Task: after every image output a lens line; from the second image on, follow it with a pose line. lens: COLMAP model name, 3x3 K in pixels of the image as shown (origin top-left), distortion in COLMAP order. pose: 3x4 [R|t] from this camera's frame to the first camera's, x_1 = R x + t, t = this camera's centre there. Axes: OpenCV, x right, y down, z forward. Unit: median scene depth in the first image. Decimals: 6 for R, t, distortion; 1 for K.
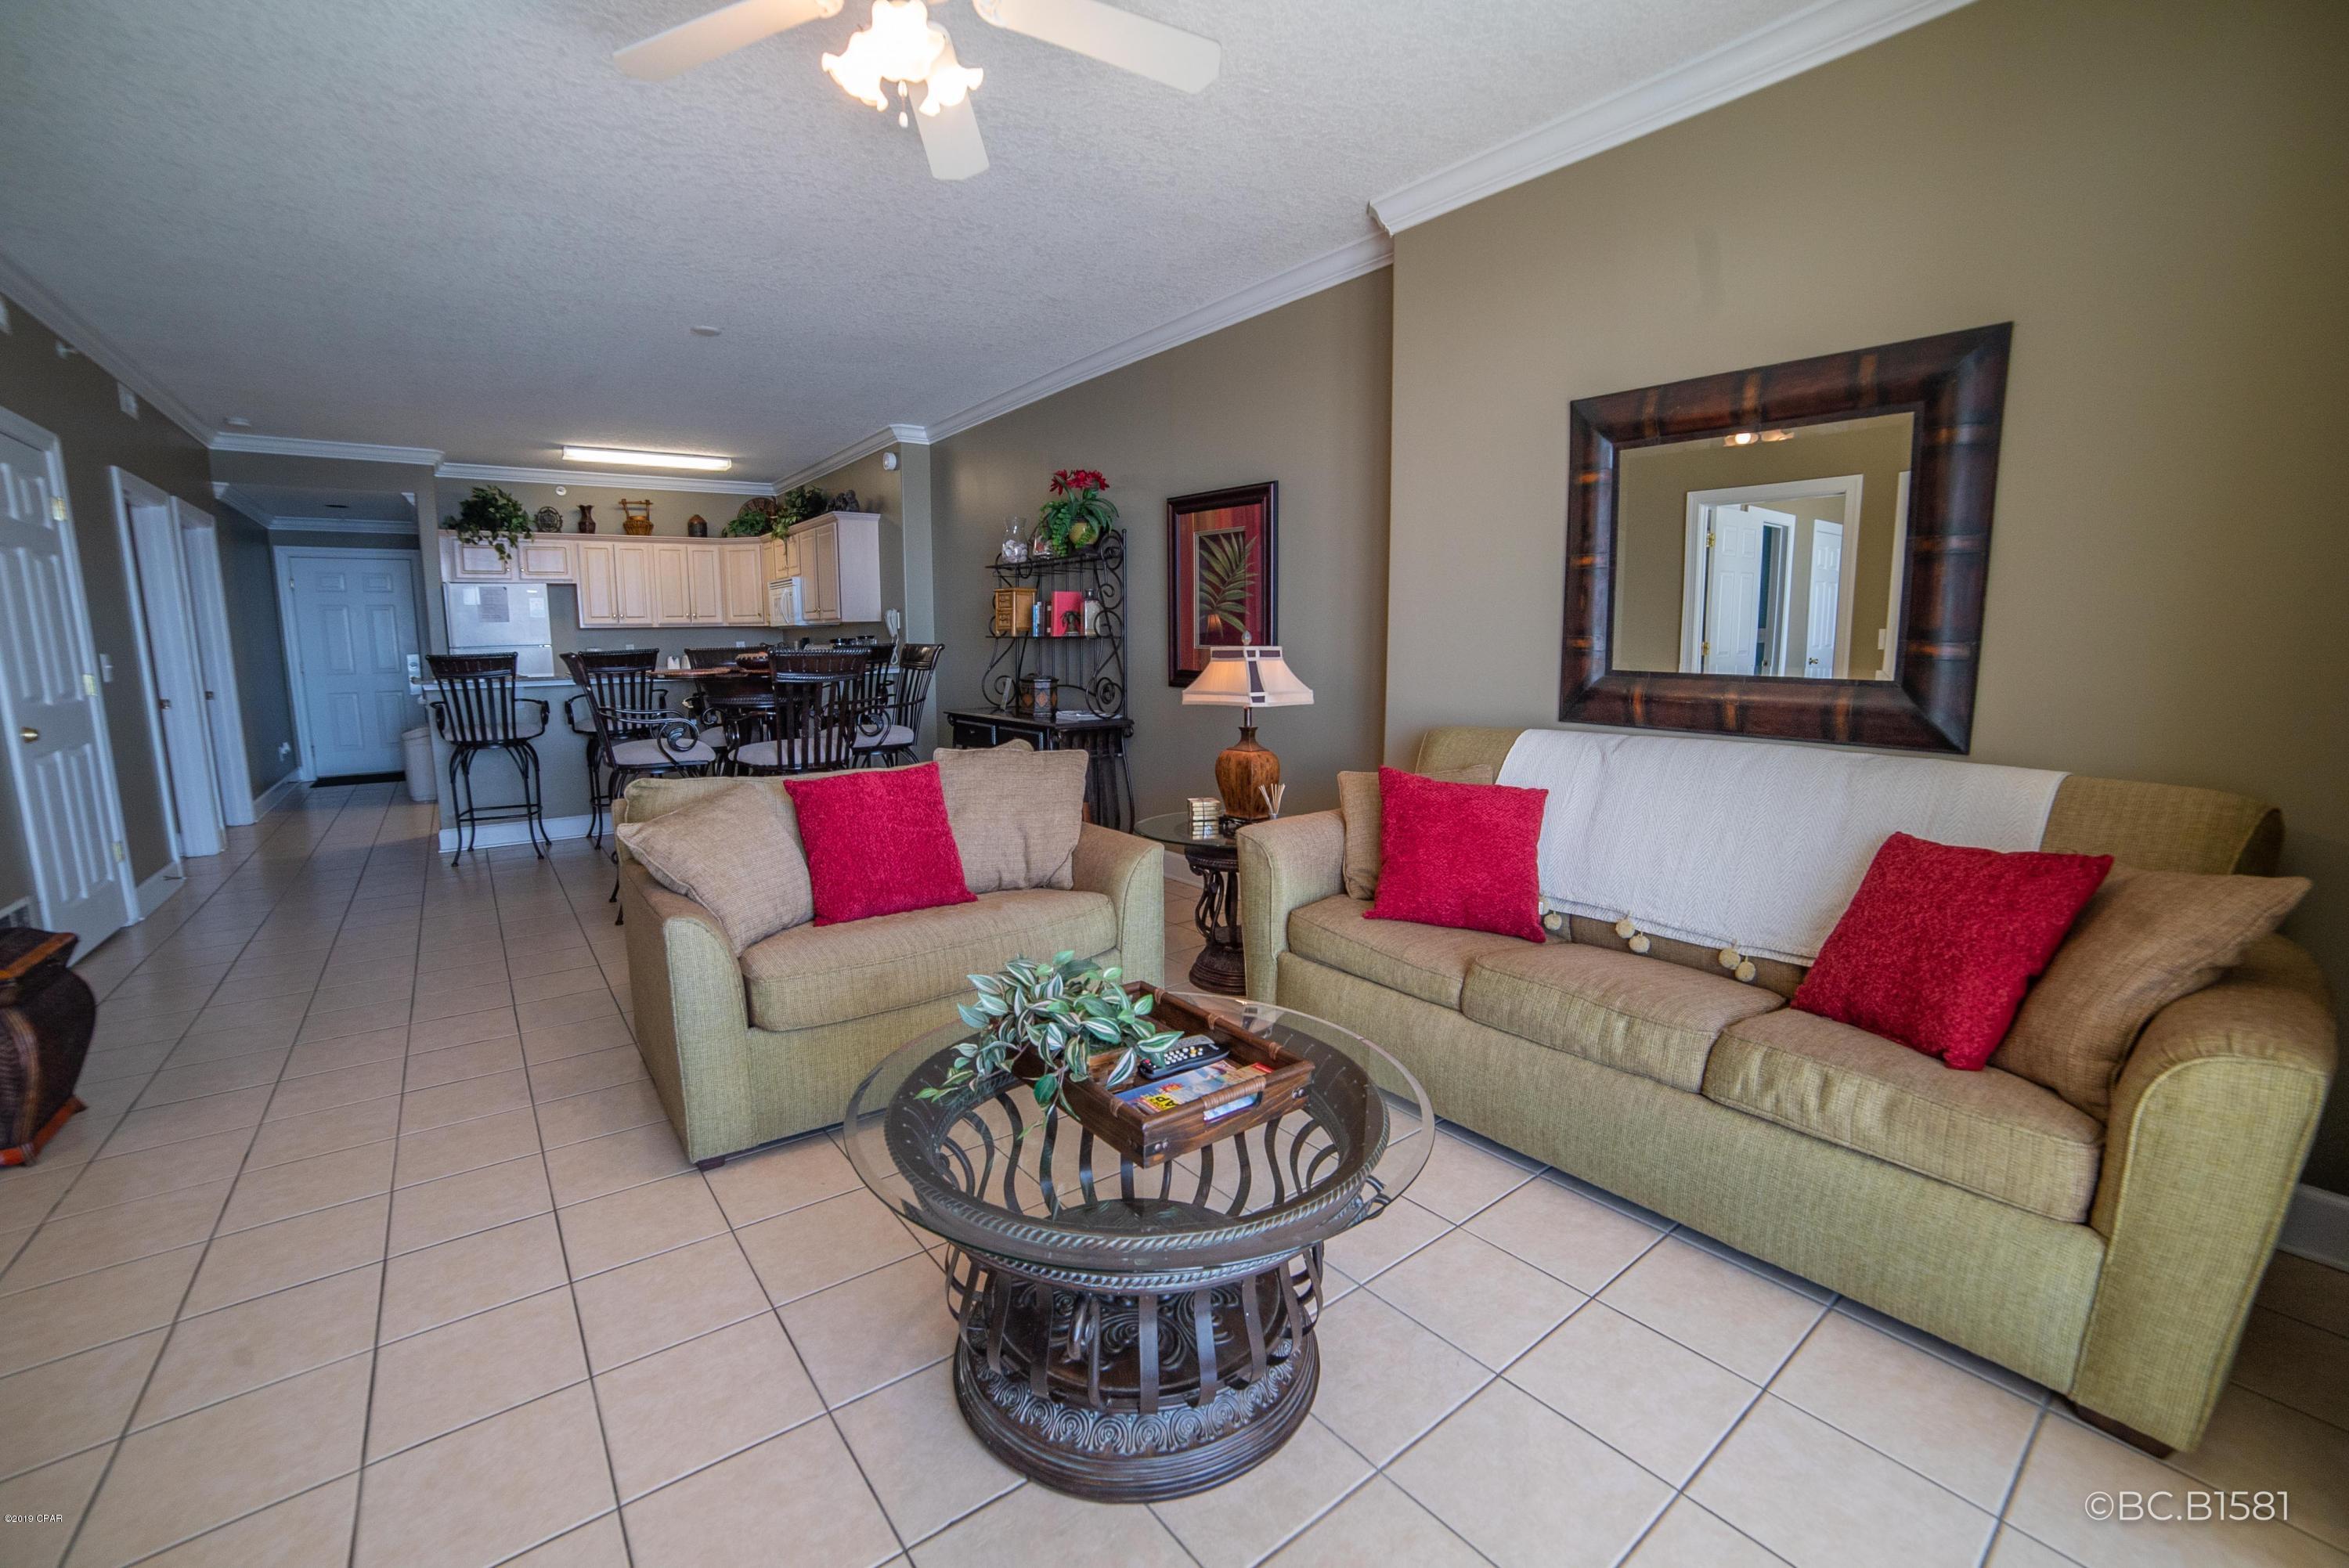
lens RADIAL K [[971.6, 0, 1173.0], [0, 971.6, 778.8], [0, 0, 1]] dist [-0.104543, 0.035567]
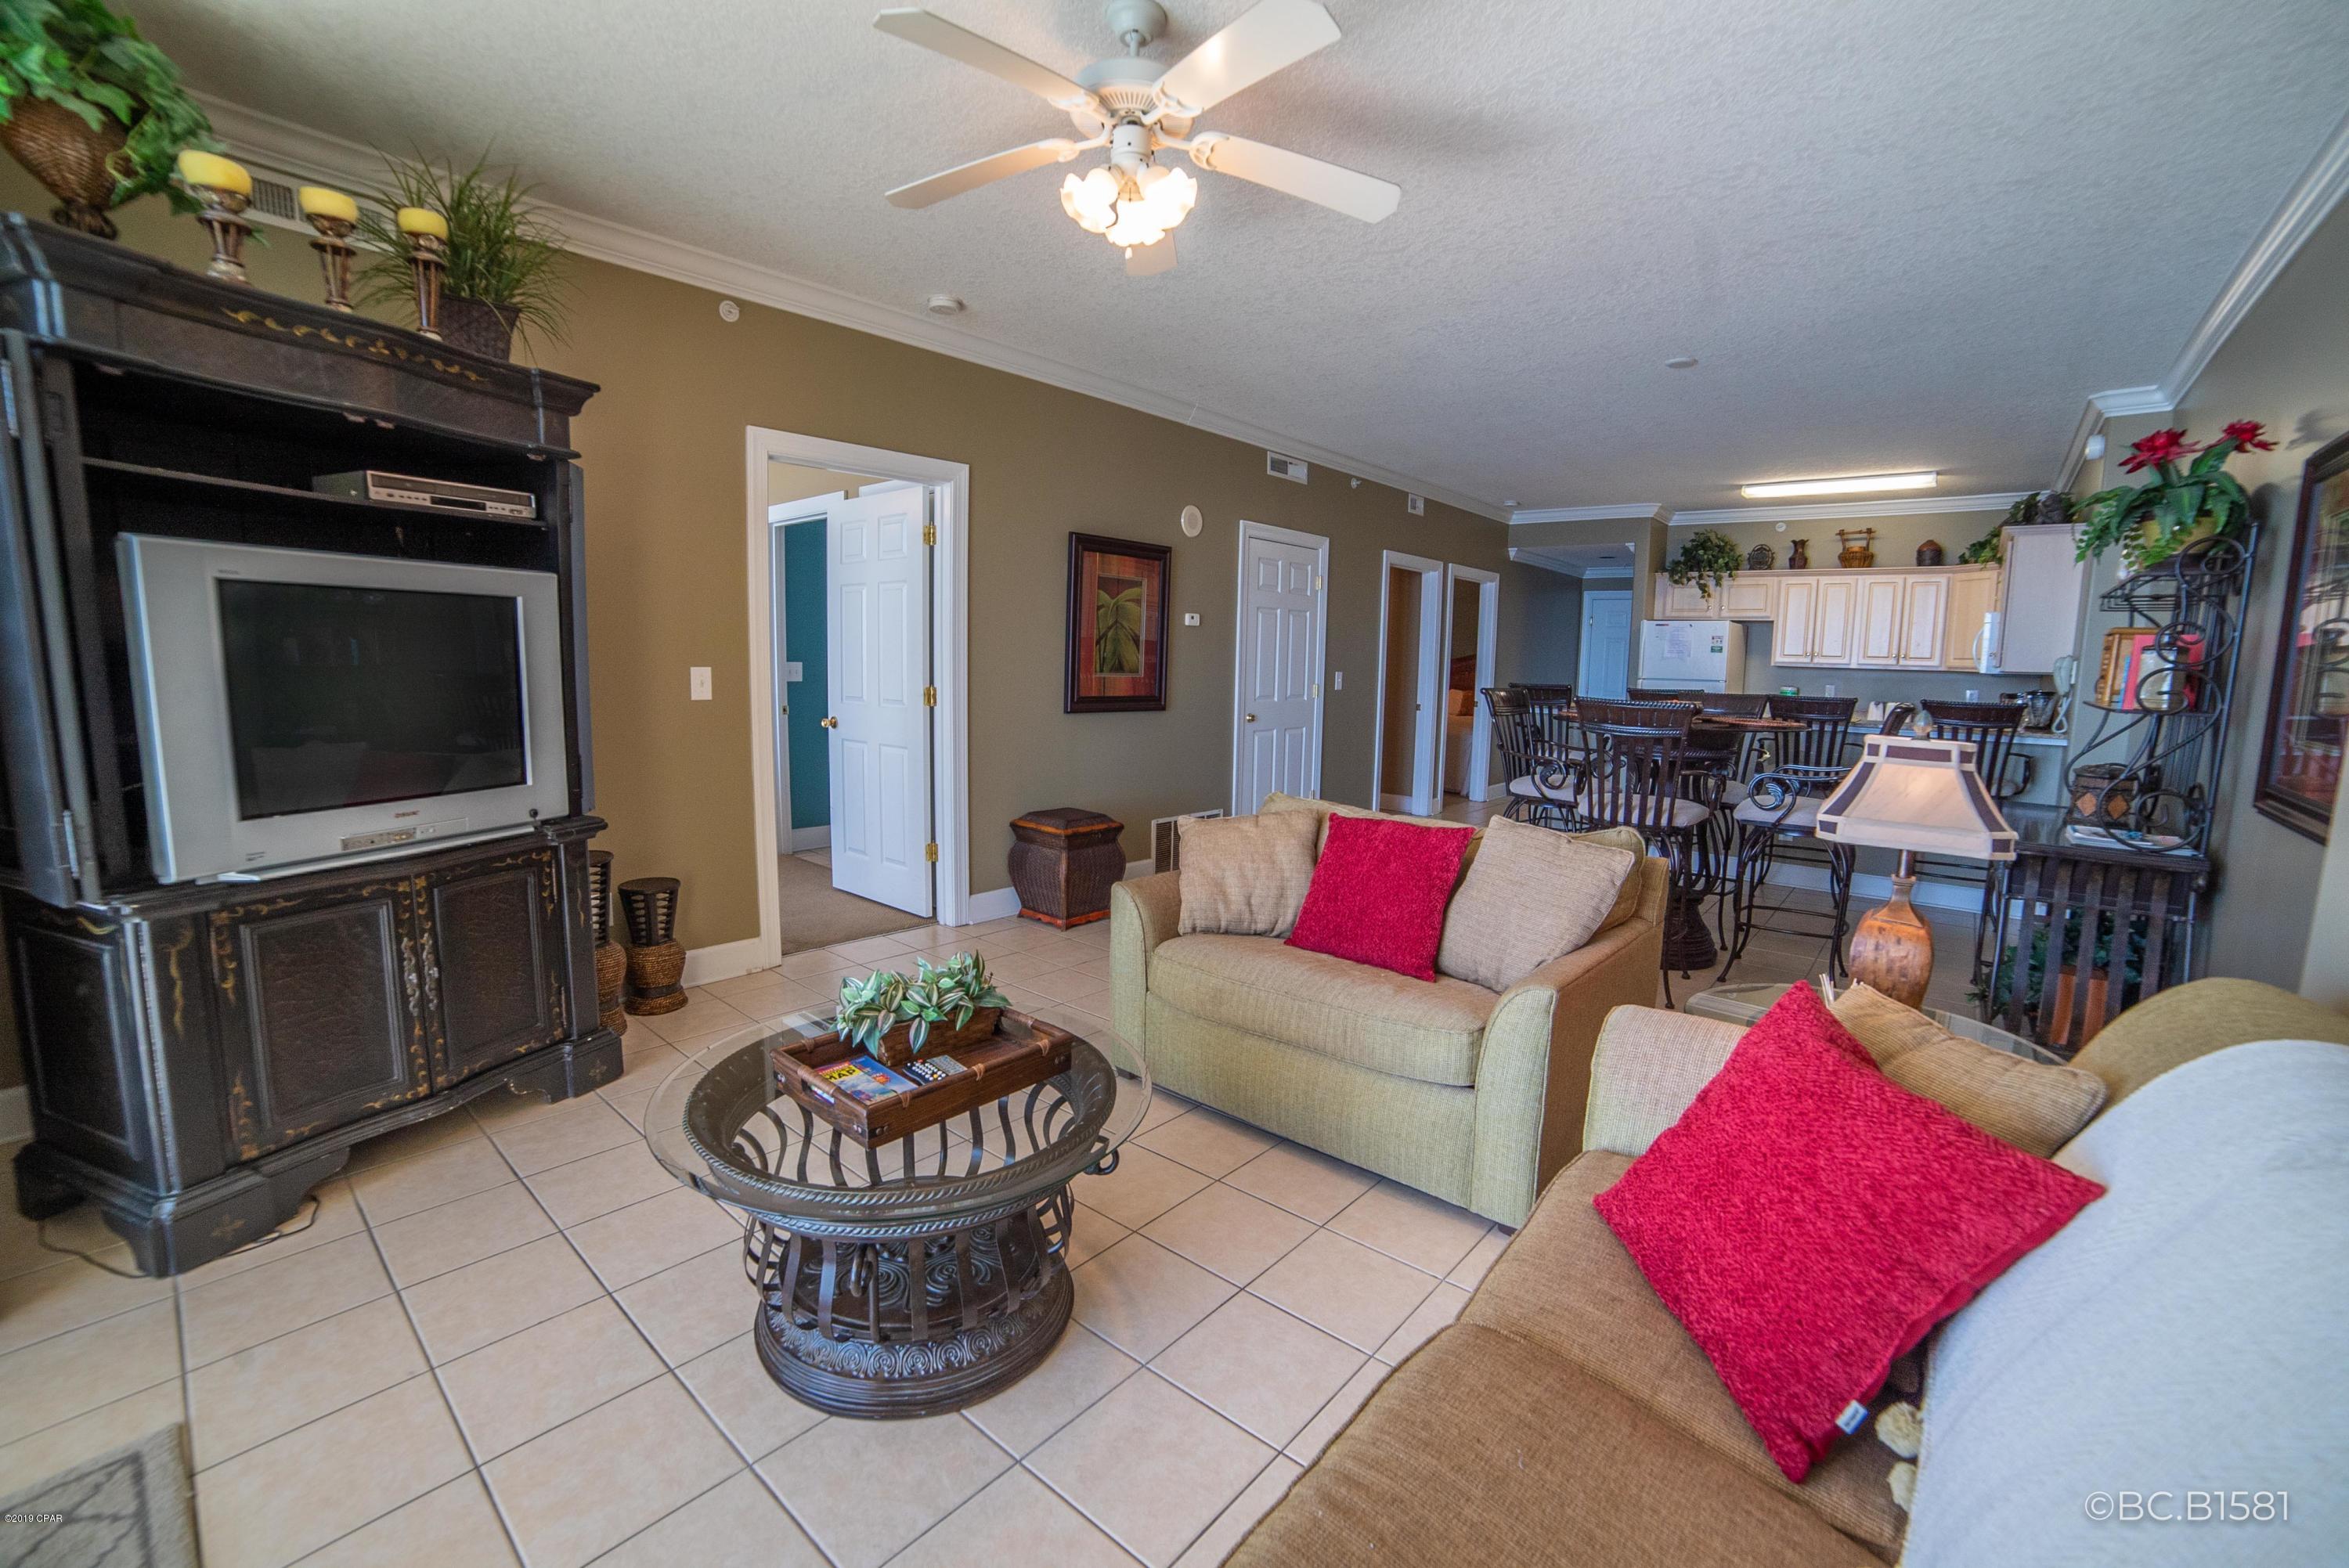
lens RADIAL K [[971.6, 0, 1173.0], [0, 971.6, 778.8], [0, 0, 1]] dist [-0.104543, 0.035567]
pose [[0.196708, 0.132149, -0.971516, 0.373982], [-0.162878, 0.981511, 0.100530, -0.069543], [0.966839, 0.138463, 0.214595, 0.337846]]
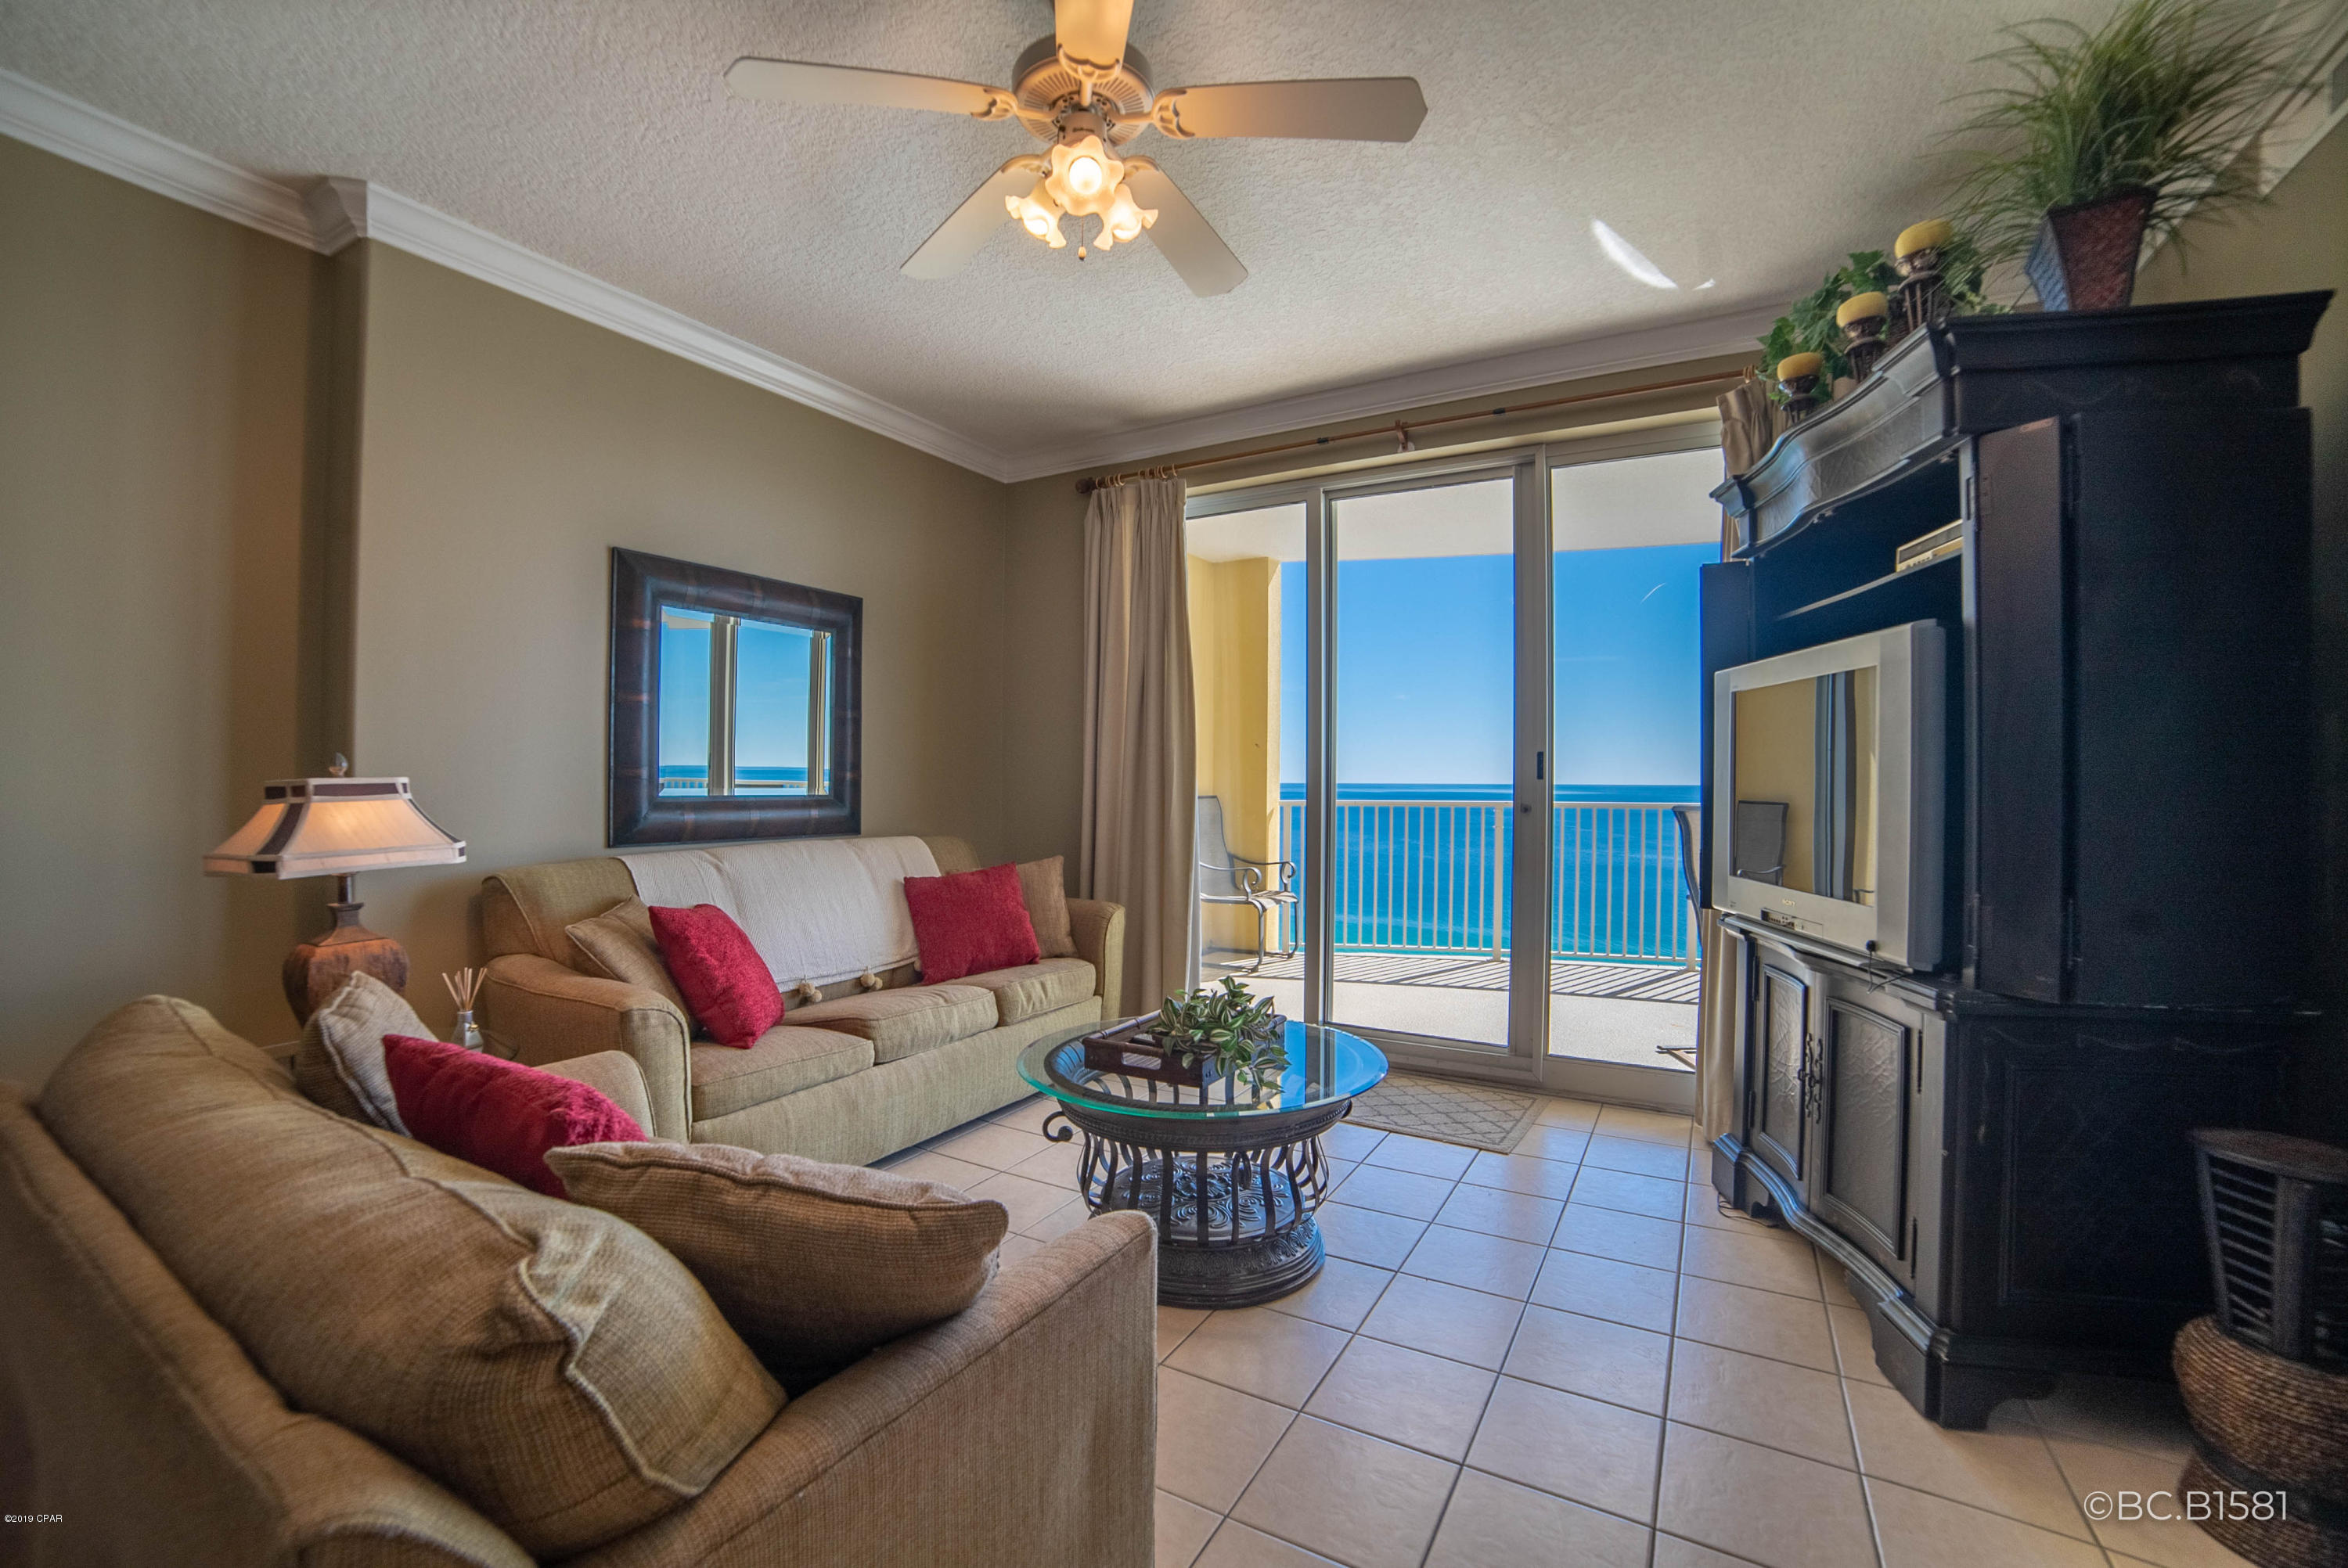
lens RADIAL K [[971.2, 0, 1172.5], [0, 971.2, 778.8], [0, 0, 1]] dist [-0.104543, 0.035567]
pose [[-0.378430, 0.000488, 0.925630, -0.490139], [0.130866, 0.989983, 0.052980, -0.069928], [-0.916332, 0.141182, -0.374703, 0.523750]]
